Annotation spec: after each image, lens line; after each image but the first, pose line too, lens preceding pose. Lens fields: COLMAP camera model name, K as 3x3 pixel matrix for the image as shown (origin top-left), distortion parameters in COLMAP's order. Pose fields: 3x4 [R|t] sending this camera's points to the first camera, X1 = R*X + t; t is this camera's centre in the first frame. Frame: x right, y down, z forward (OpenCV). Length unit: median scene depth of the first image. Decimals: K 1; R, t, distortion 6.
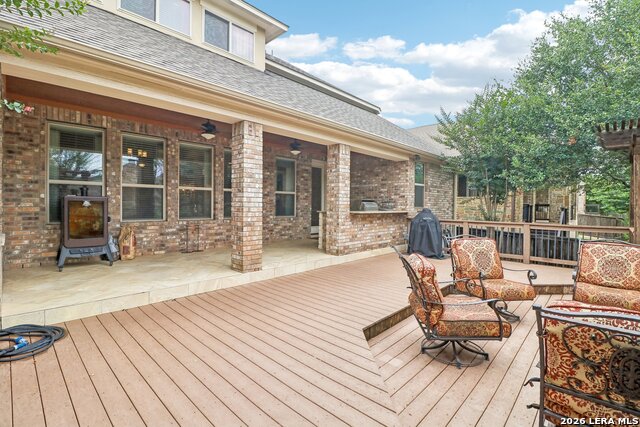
lens RADIAL K [[298.0, 0, 319.1], [0, 298.0, 212.0], [0, 0, 1]] dist [-0.005857, -0.006551]
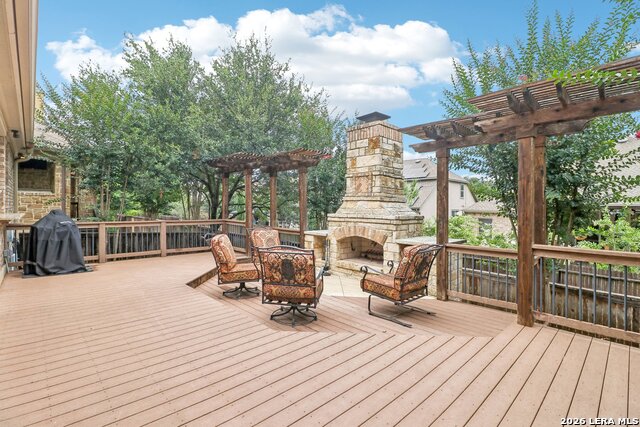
lens RADIAL K [[298.0, 0, 306.4], [0, 298.0, 207.9], [0, 0, 1]] dist [-0.005857, -0.006551]
pose [[0.069144, -0.009708, 0.997559, -0.573482], [0.013098, 0.999875, 0.008823, -0.022249], [-0.997521, 0.012456, 0.069262, 0.548948]]
